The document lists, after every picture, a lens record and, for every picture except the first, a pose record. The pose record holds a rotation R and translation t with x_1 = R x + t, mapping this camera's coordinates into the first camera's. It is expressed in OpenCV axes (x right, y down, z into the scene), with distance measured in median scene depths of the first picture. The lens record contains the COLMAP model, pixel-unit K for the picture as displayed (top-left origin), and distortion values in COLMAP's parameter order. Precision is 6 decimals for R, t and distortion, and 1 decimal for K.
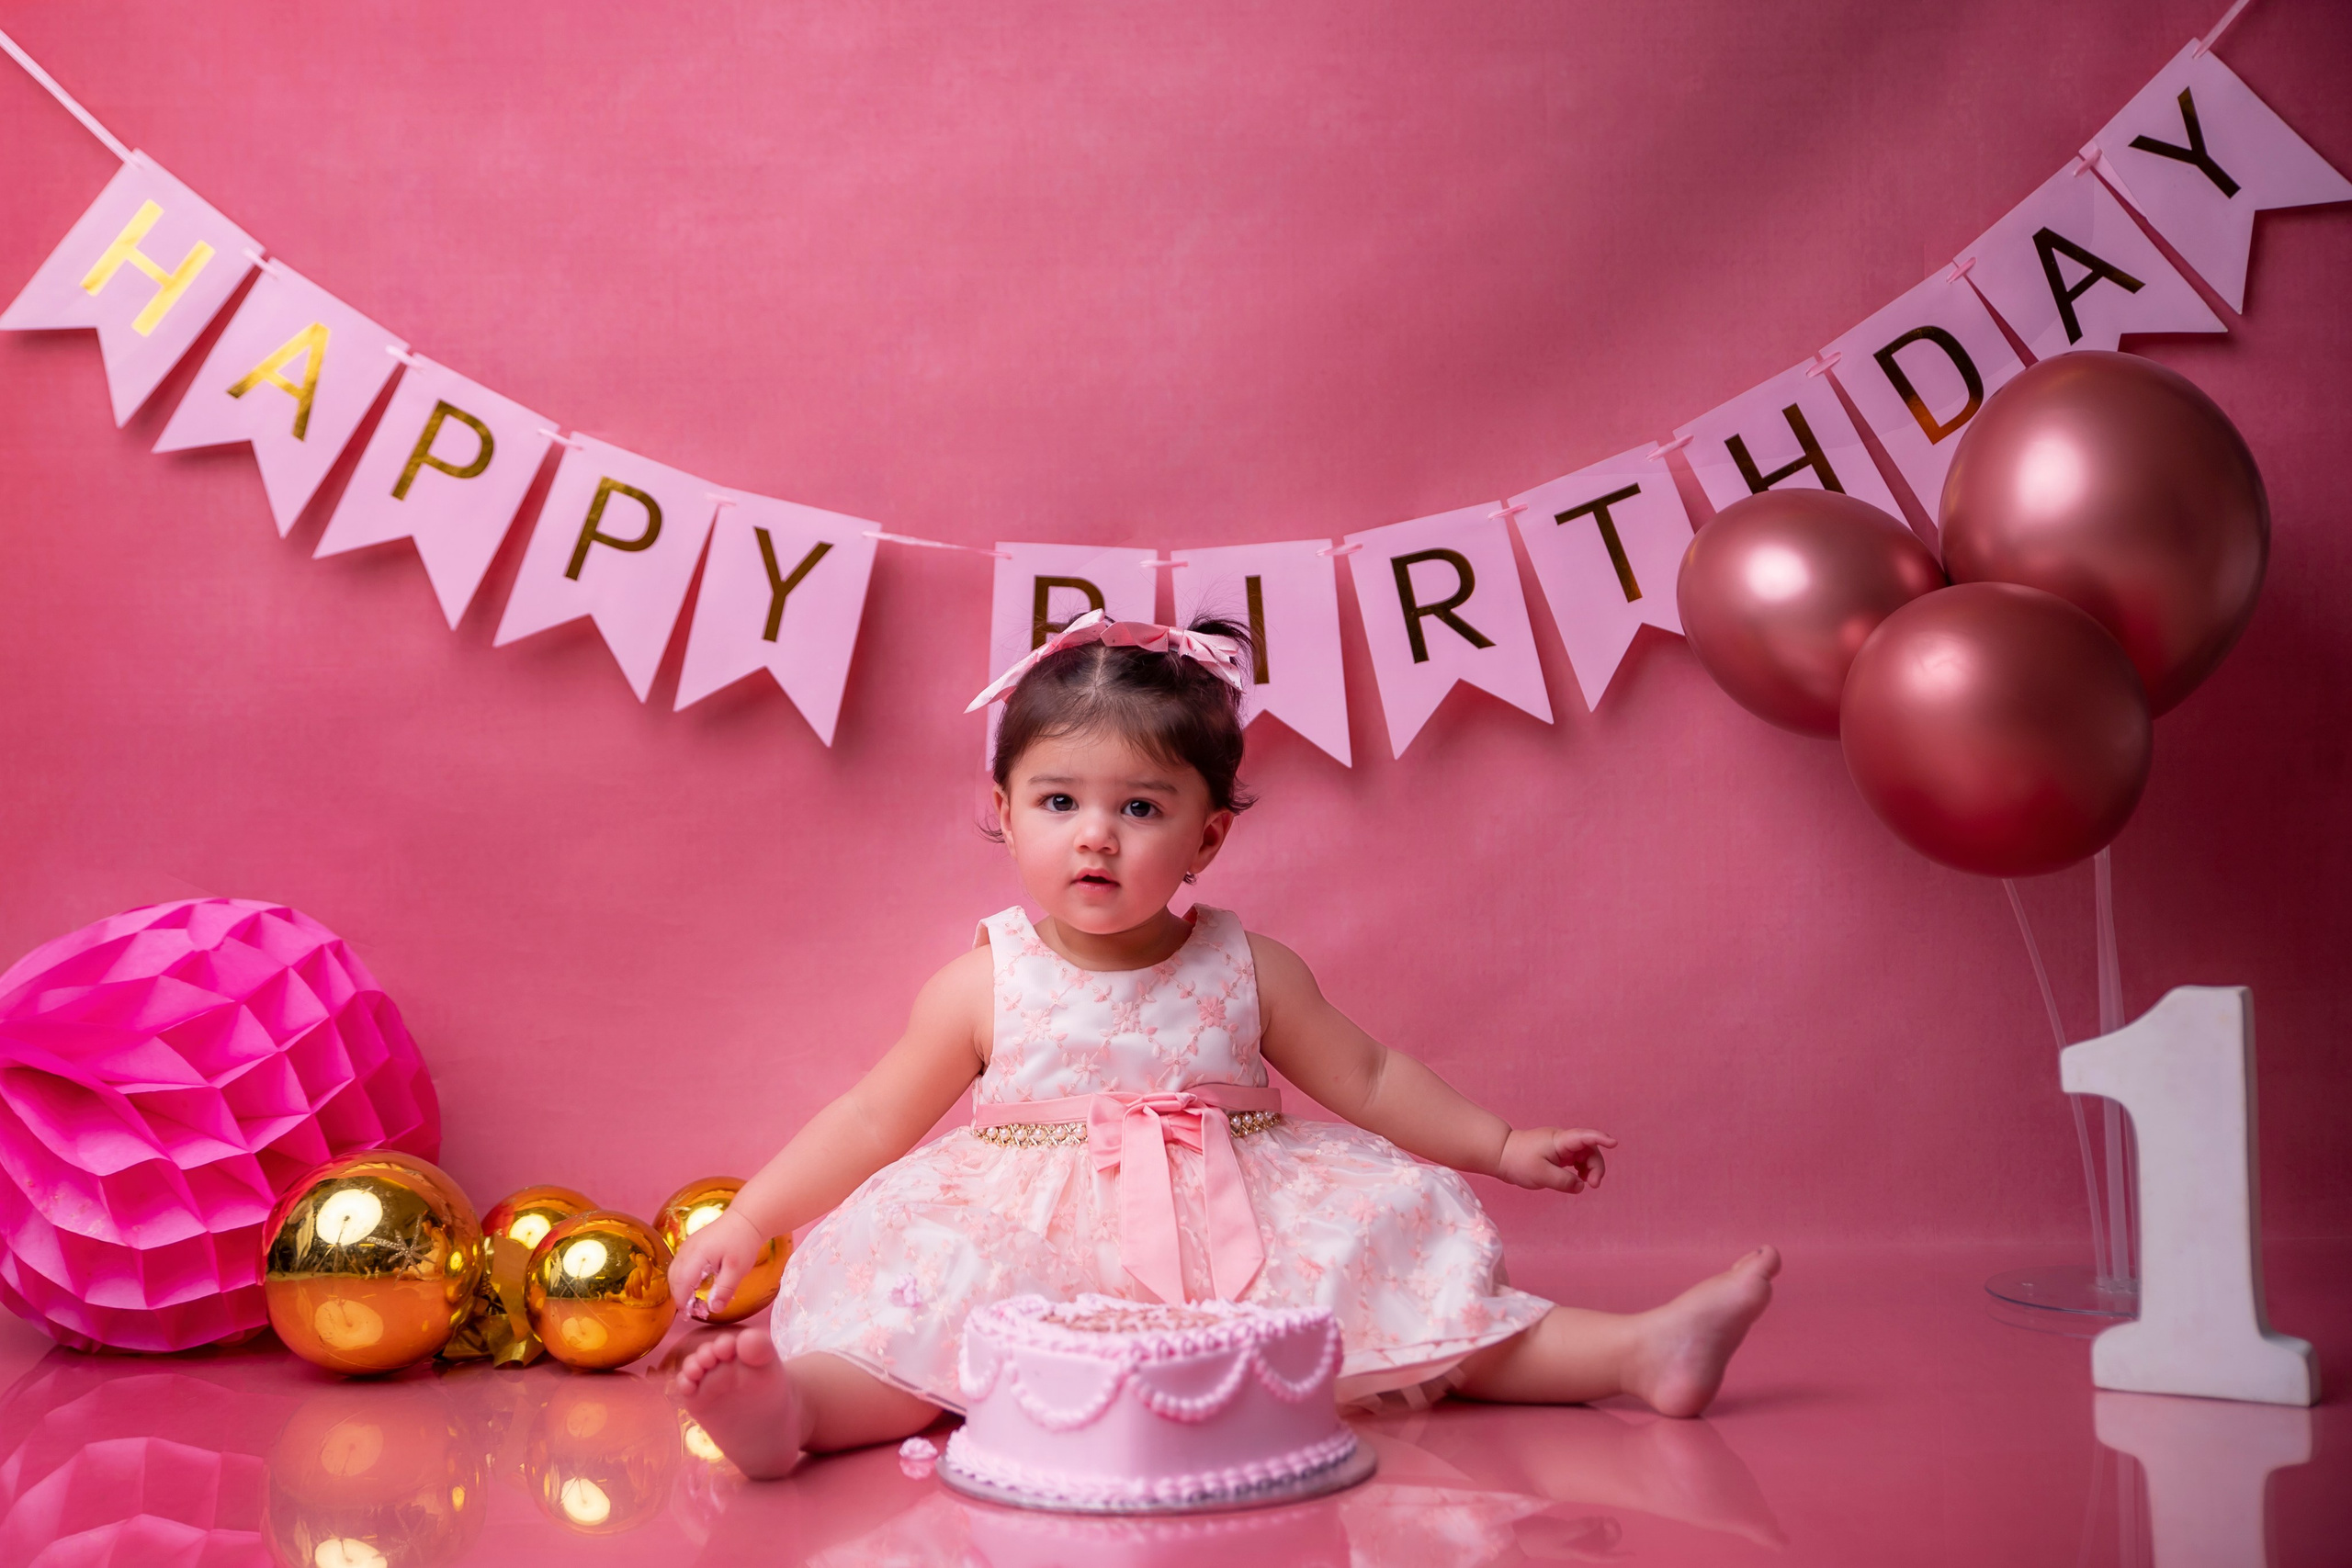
lens RADIAL K [[3096.2, 0, 1062.9], [0, 3096.2, 734.9], [0, 0, 1]] dist [0.045390, -0.011923]
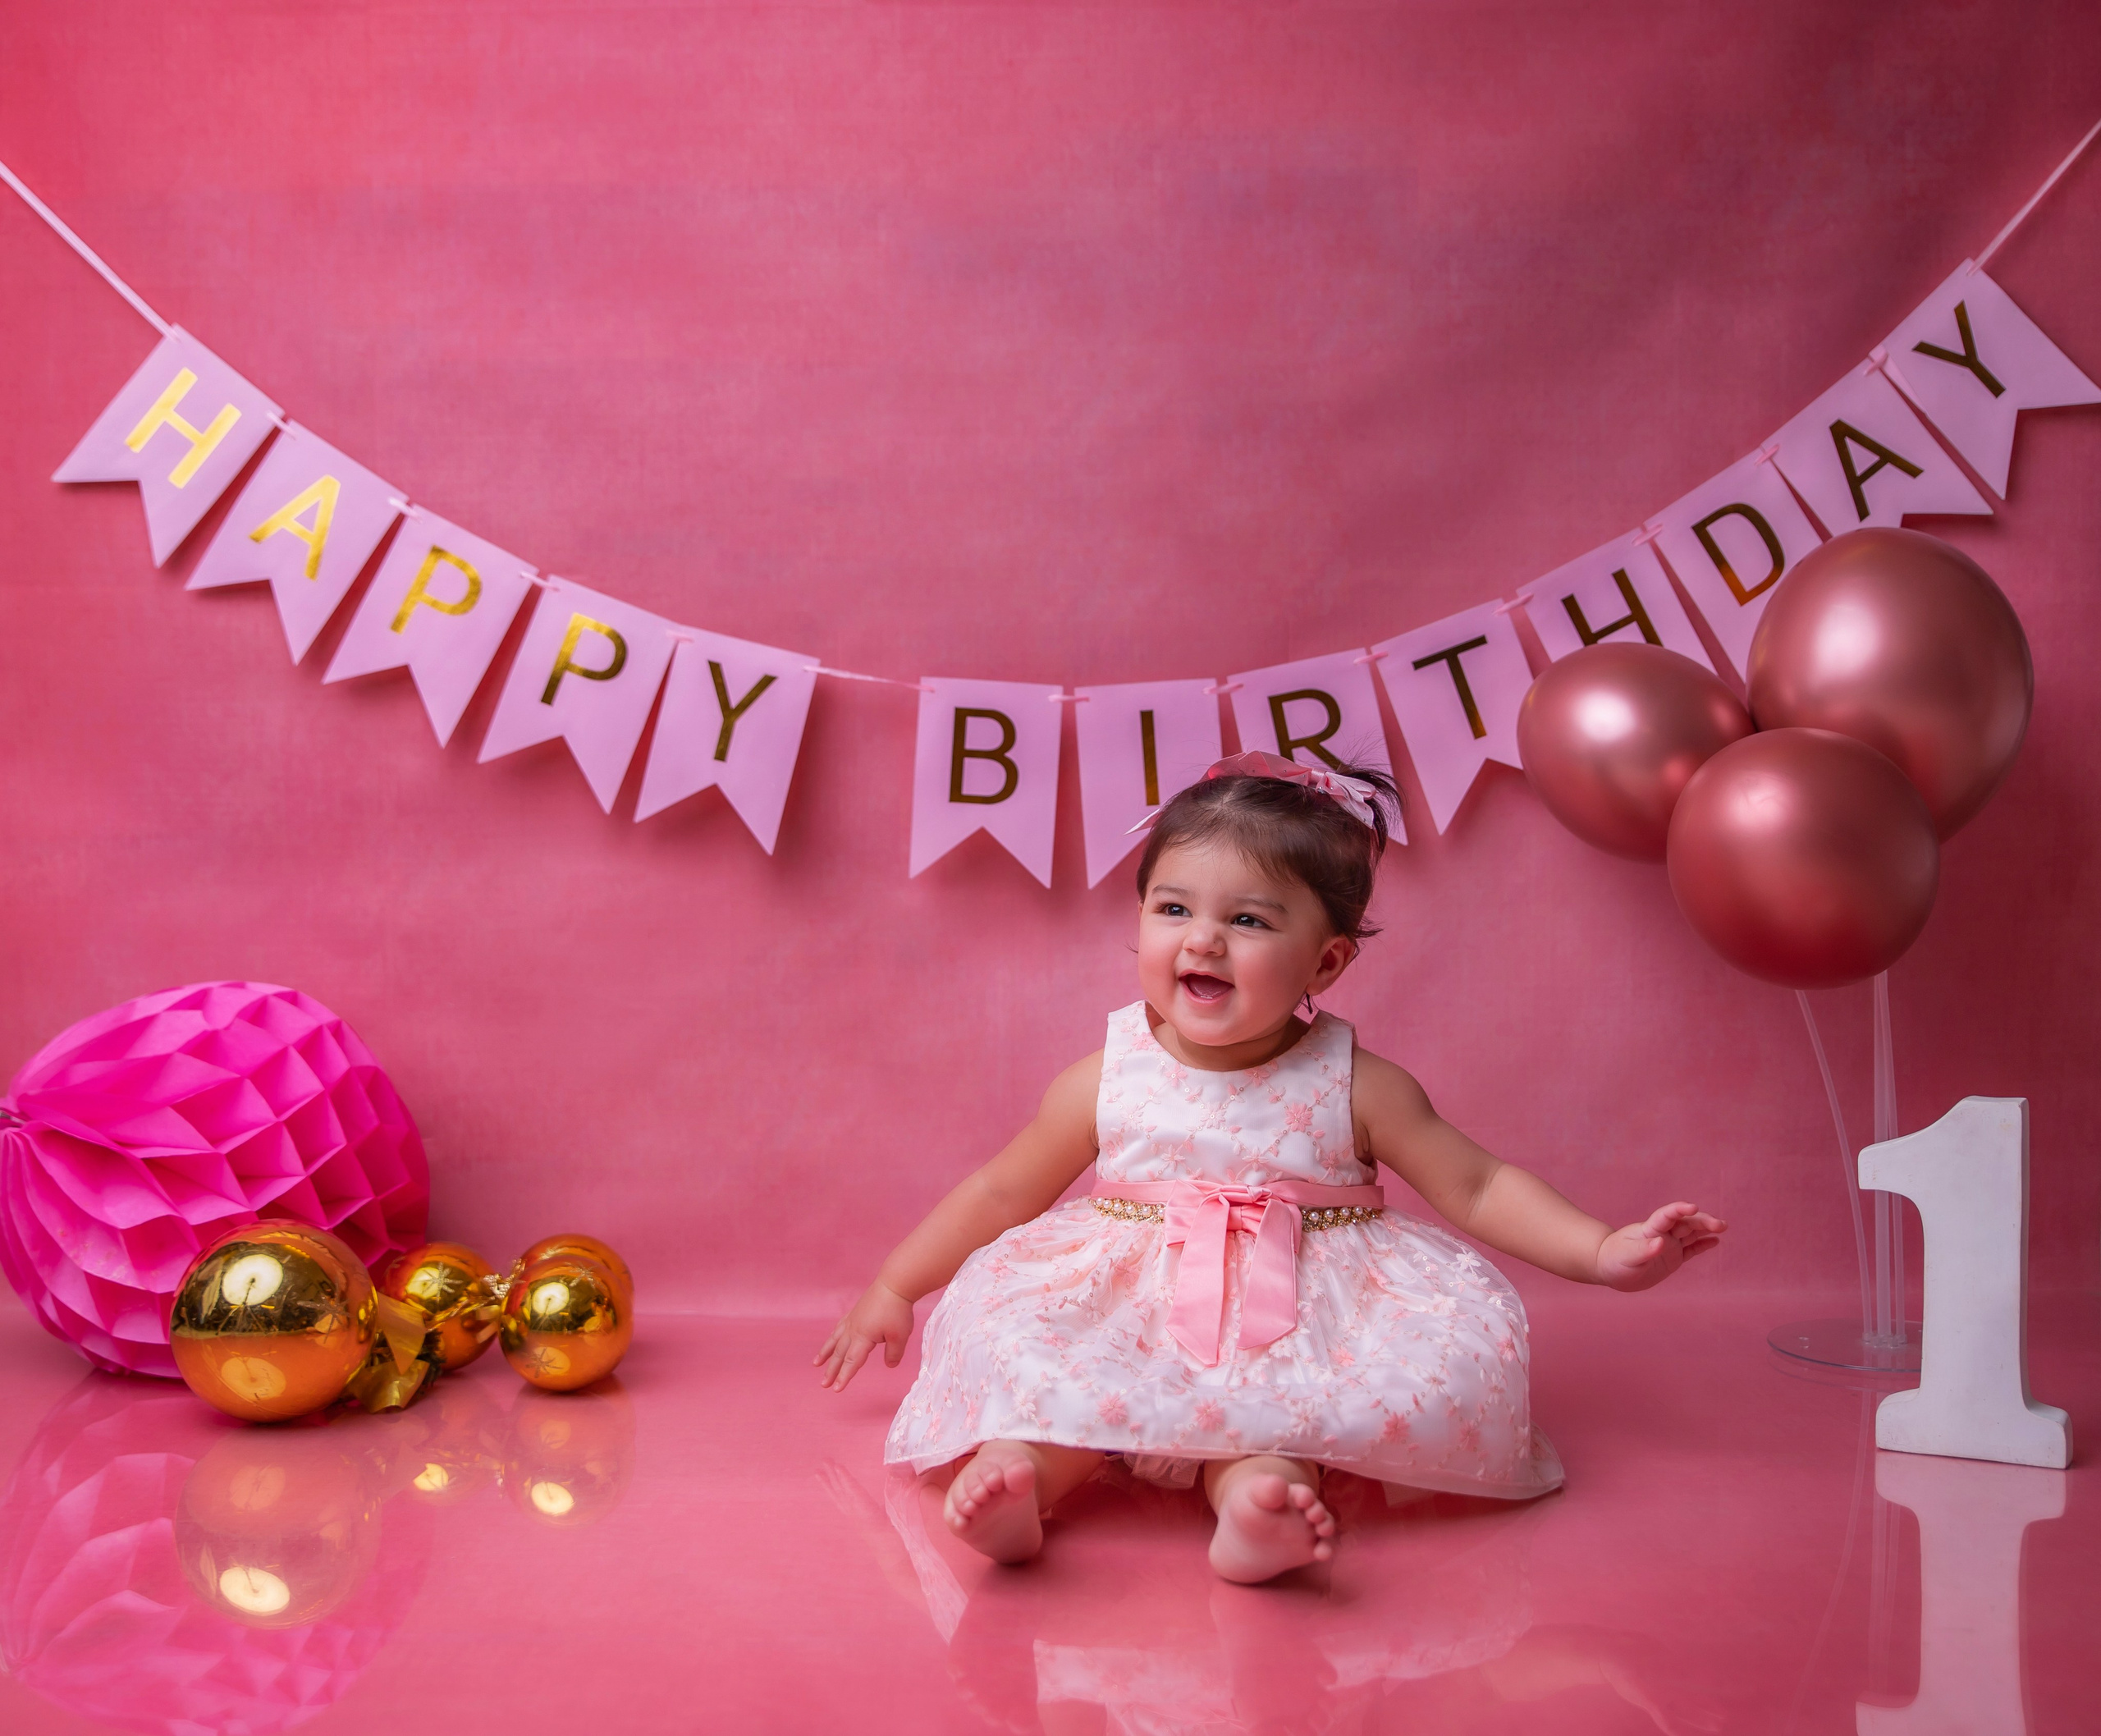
lens RADIAL K [[2364.0, 0, 989.5], [0, 2364.0, 924.5], [0, 0, 1]] dist [-0.073646, 0.051631]
pose [[0.999878, 0.015043, 0.004177, 0.001370], [-0.015197, 0.999095, 0.039729, -0.006471], [-0.003575, -0.039788, 0.999202, 0.133381]]
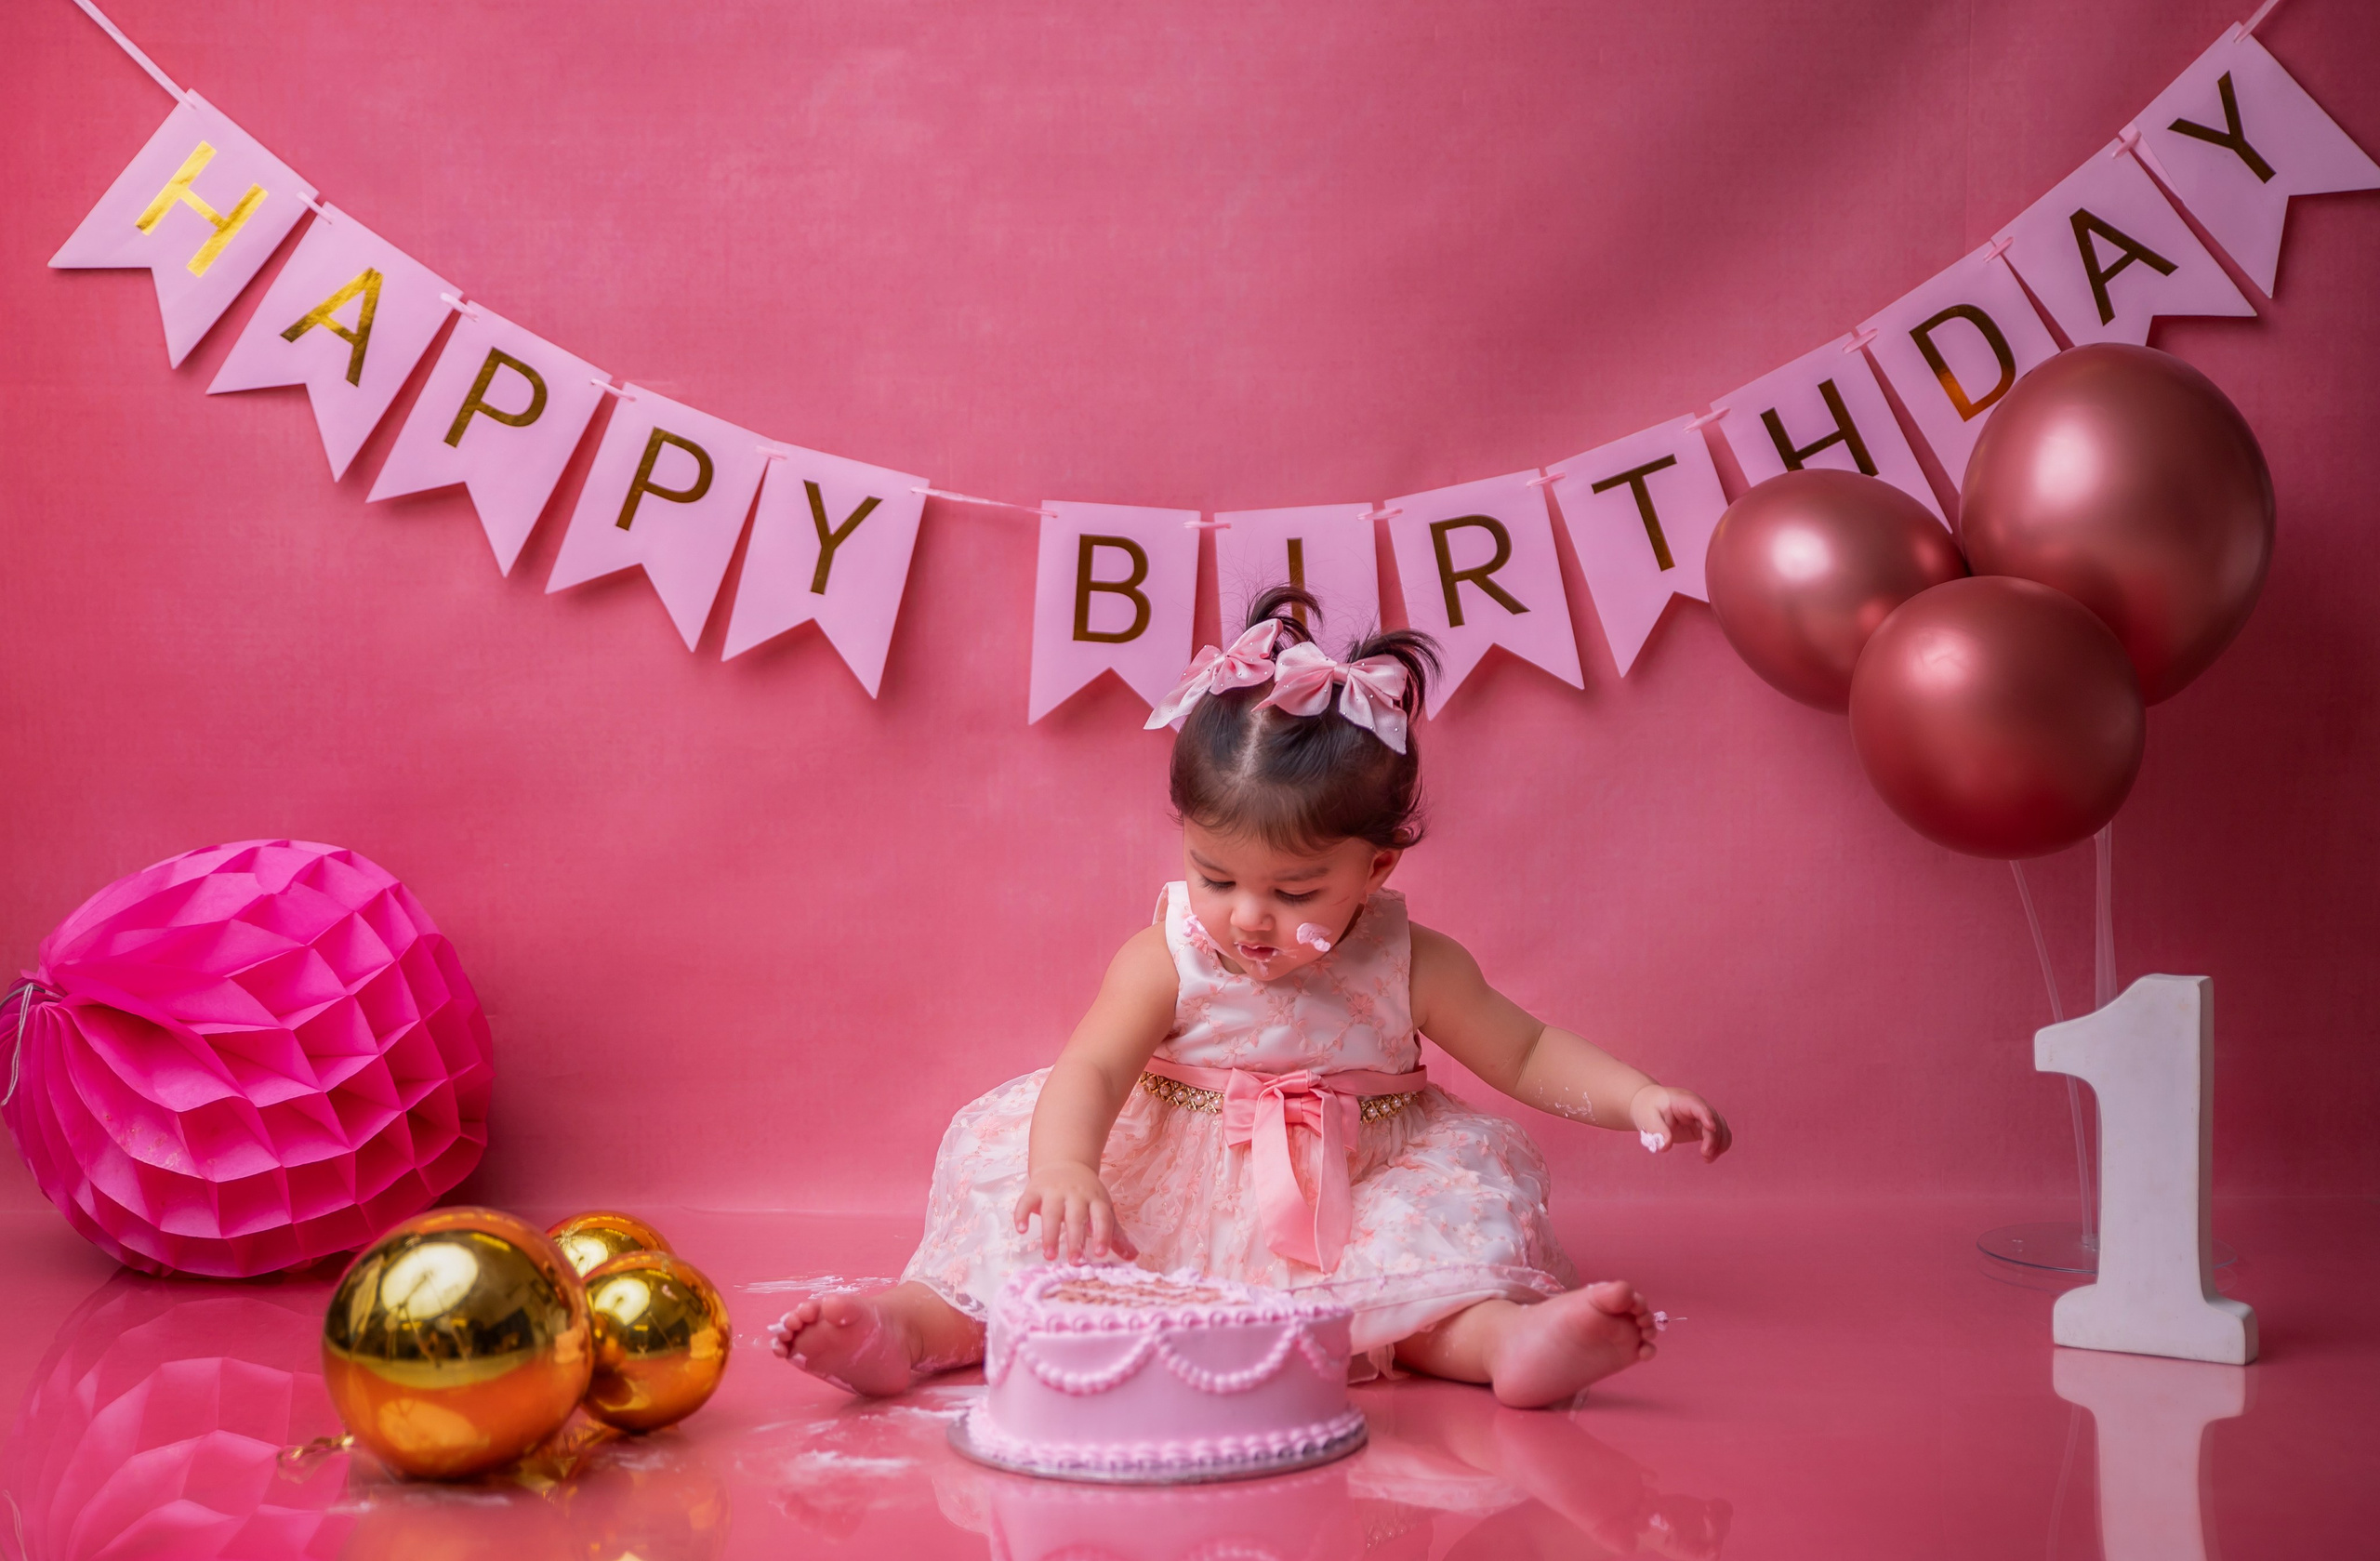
lens RADIAL K [[3505.5, 0, 1139.9], [0, 3505.5, 820.0], [0, 0, 1]] dist [0.079295, -0.062655]
pose [[0.999722, 0.018010, 0.015197, -0.005113], [-0.019075, 0.997145, 0.073066, -0.042637], [-0.013837, -0.073336, 0.997211, -0.156515]]
